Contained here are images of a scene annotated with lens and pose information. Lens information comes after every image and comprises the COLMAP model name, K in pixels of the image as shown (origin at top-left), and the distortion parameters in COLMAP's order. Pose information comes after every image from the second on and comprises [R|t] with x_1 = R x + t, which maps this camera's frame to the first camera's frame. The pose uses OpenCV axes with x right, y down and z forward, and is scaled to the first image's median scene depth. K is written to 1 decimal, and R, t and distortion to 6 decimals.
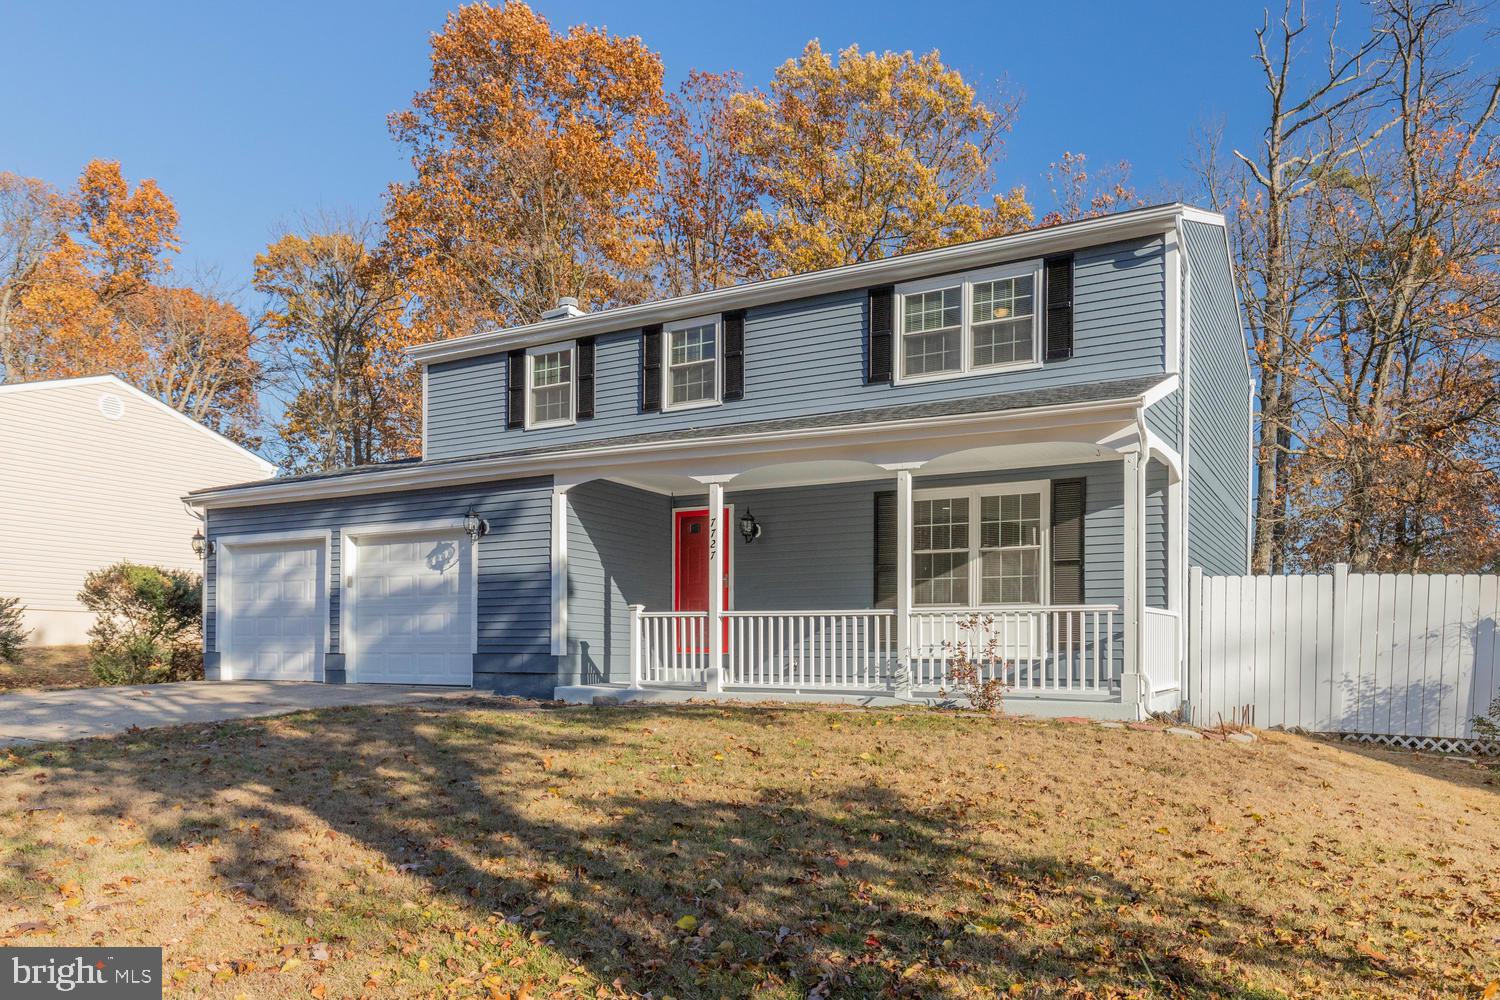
lens RADIAL K [[1210.8, 0, 749.5], [0, 1210.8, 498.8], [0, 0, 1]] dist [-0.016313, -0.000770]
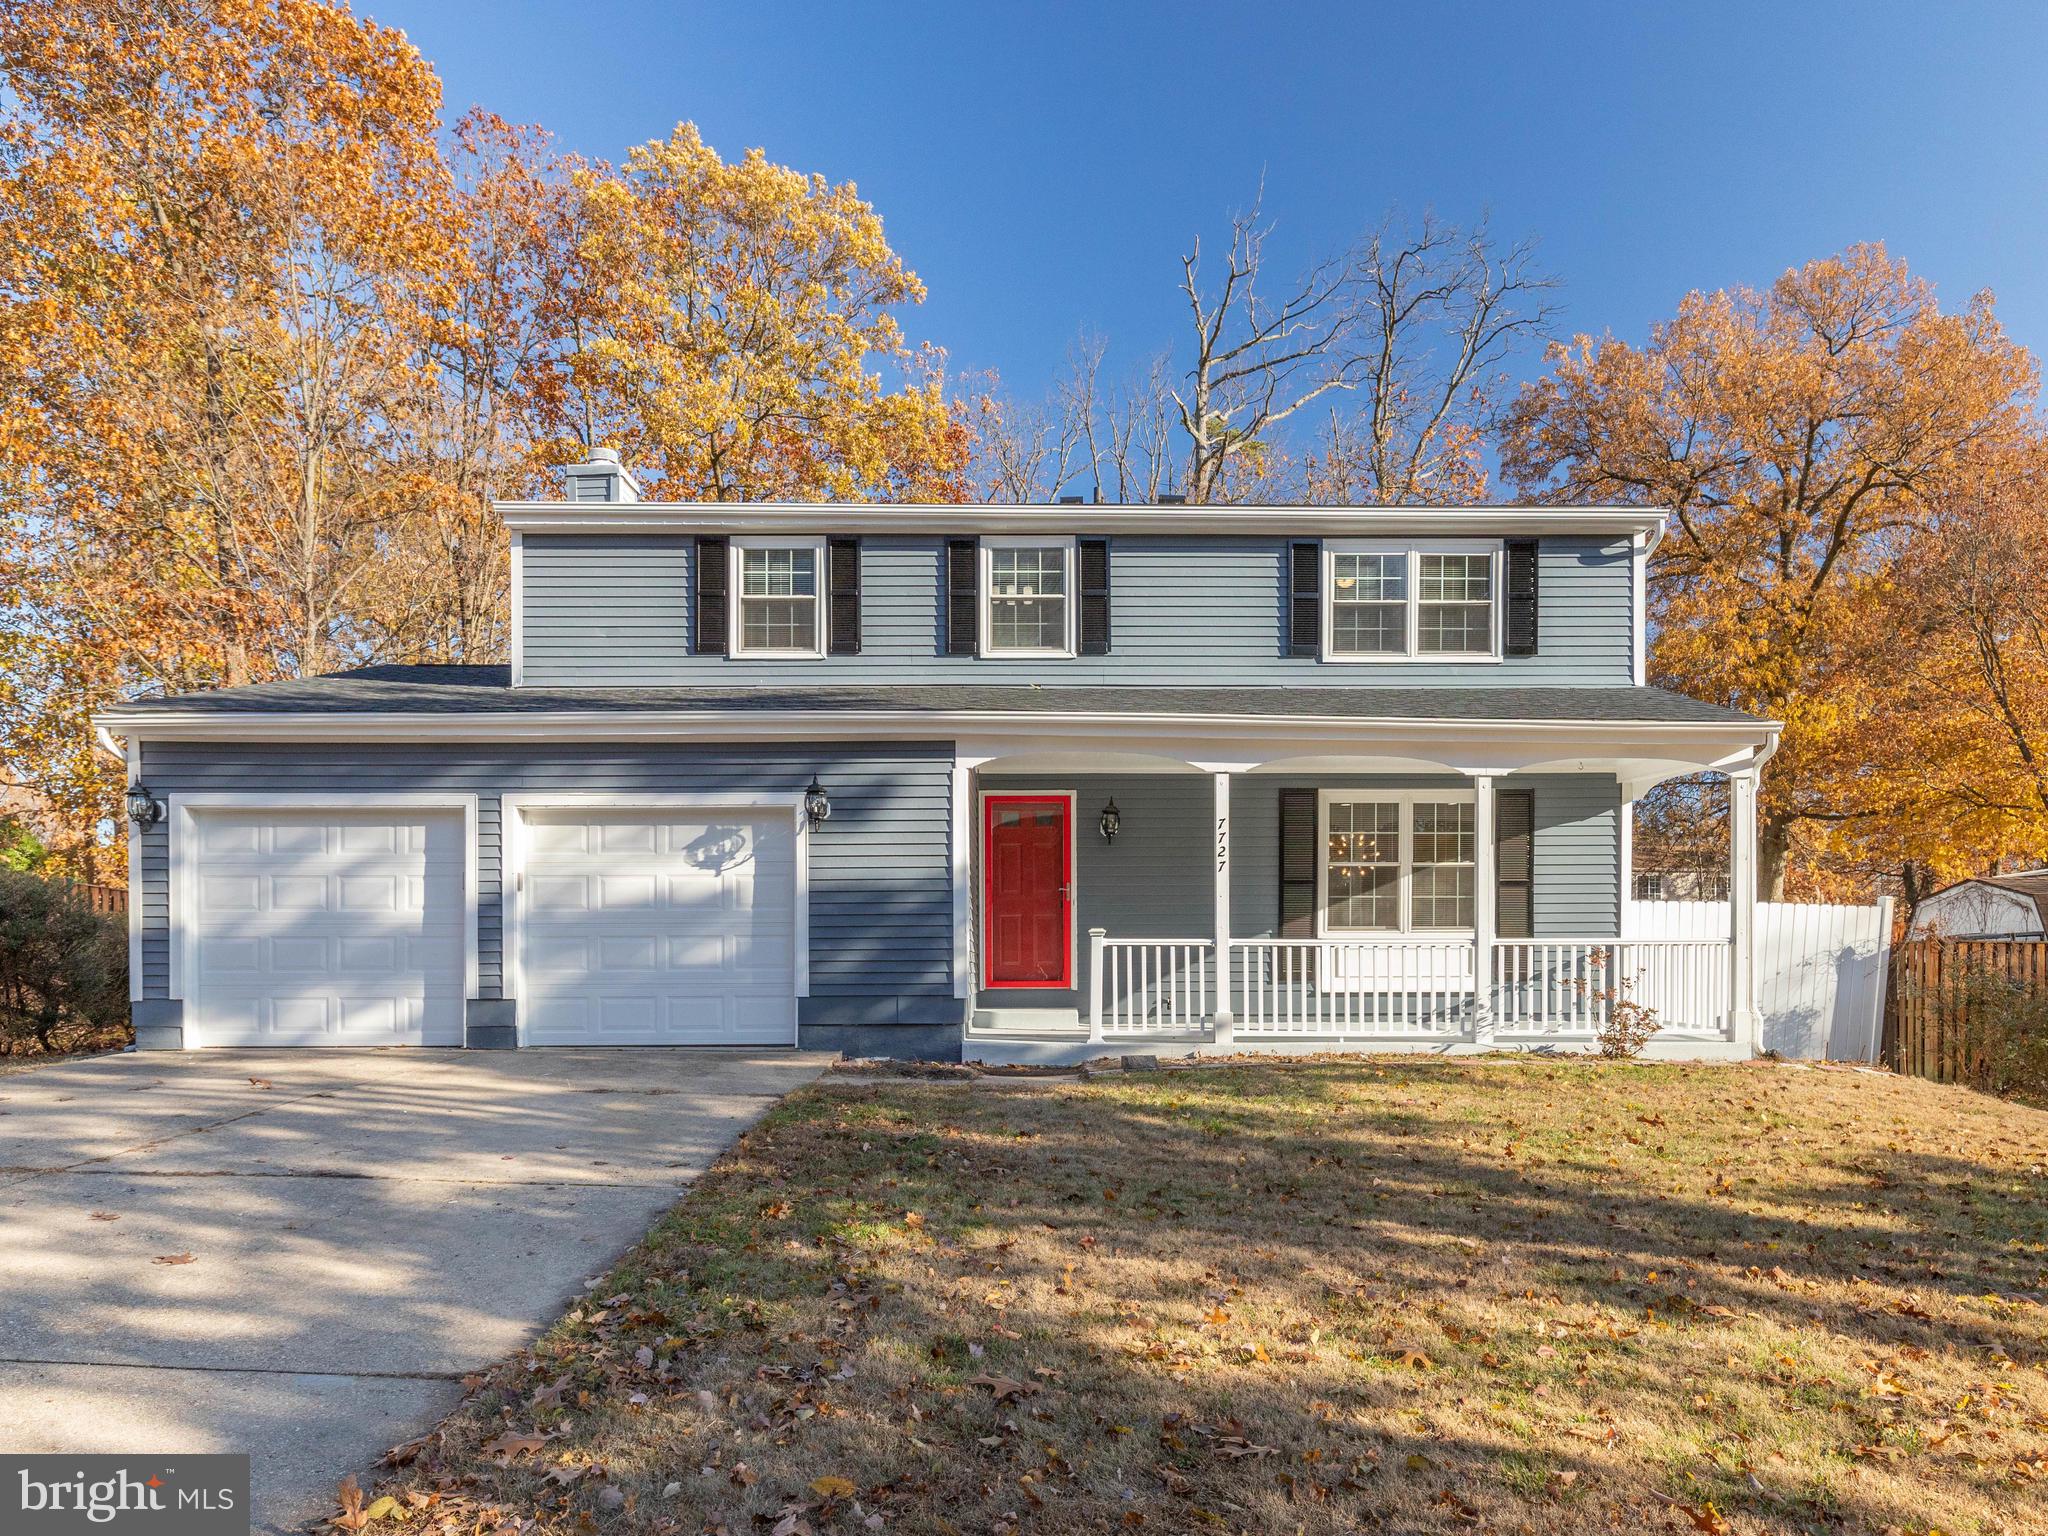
lens RADIAL K [[1568.6, 0, 1023.6], [0, 1568.6, 773.4], [0, 0, 1]] dist [0.000494, -0.002707]
pose [[0.825160, 0.055747, 0.562141, -0.644871], [-0.064155, 0.997928, -0.004791, 0.000323], [-0.561244, -0.032111, 0.827028, 0.228145]]
